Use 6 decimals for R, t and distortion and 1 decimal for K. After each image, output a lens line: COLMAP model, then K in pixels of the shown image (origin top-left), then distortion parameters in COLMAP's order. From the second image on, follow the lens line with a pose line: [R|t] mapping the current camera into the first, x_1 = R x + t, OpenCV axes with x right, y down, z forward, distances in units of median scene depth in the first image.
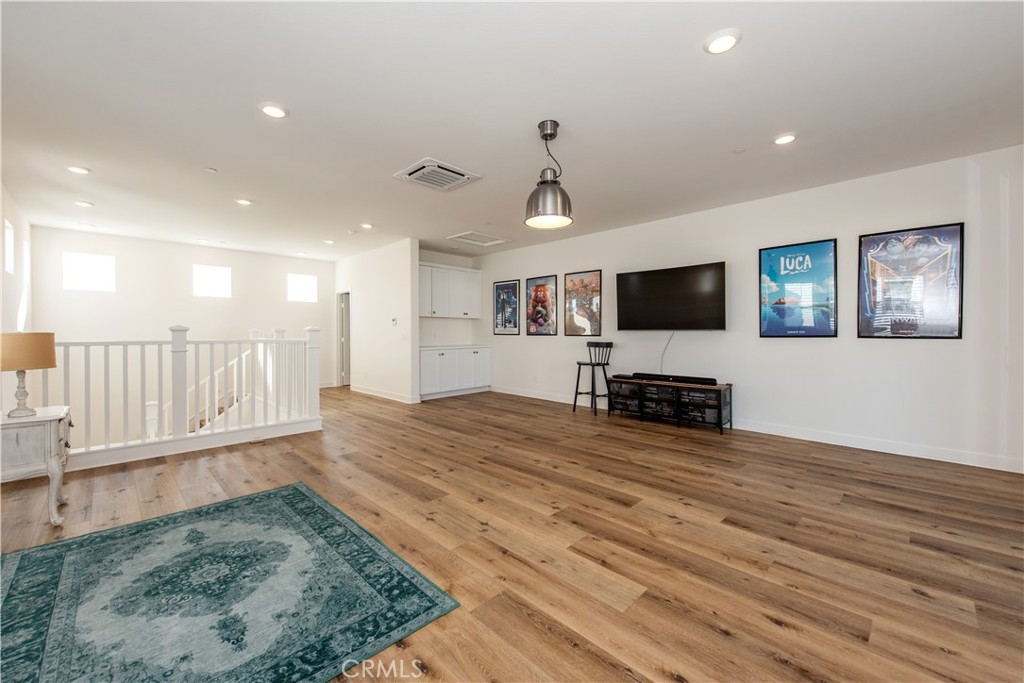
lens RADIAL K [[406.2, 0, 511.7], [0, 406.2, 336.2], [0, 0, 1]] dist [0.010471, -0.000375]
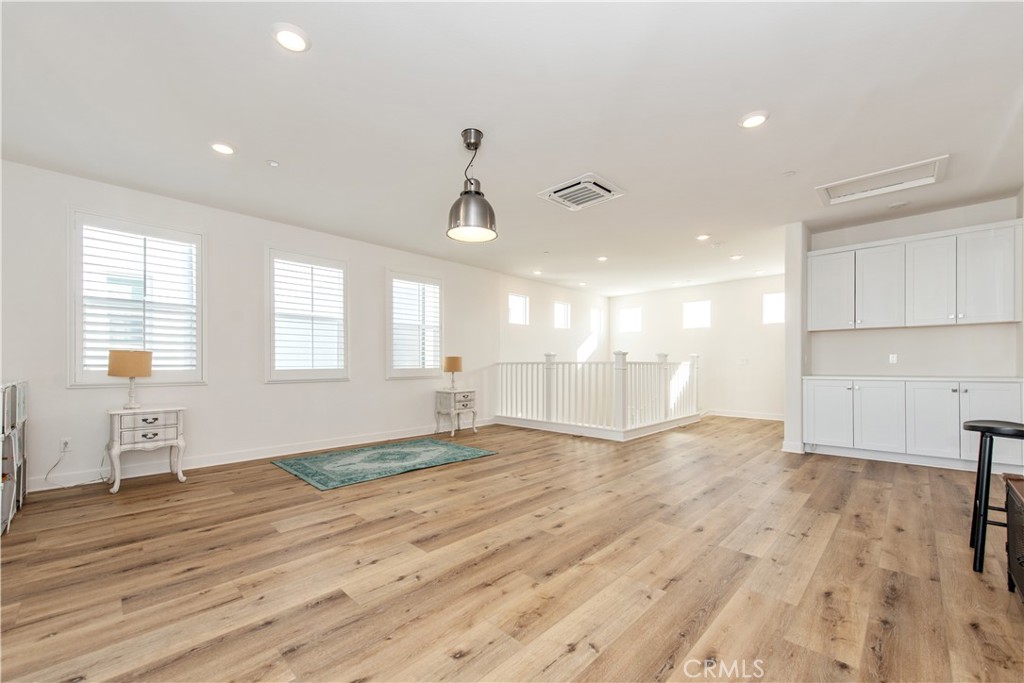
lens RADIAL K [[406.2, 0, 510.7], [0, 406.2, 363.1], [0, 0, 1]] dist [0.010471, -0.000375]
pose [[0.016550, 0.002344, -0.999860, 1.303658], [-0.006814, 0.999974, 0.002231, 0.023557], [0.999840, 0.006776, 0.016565, 1.320136]]
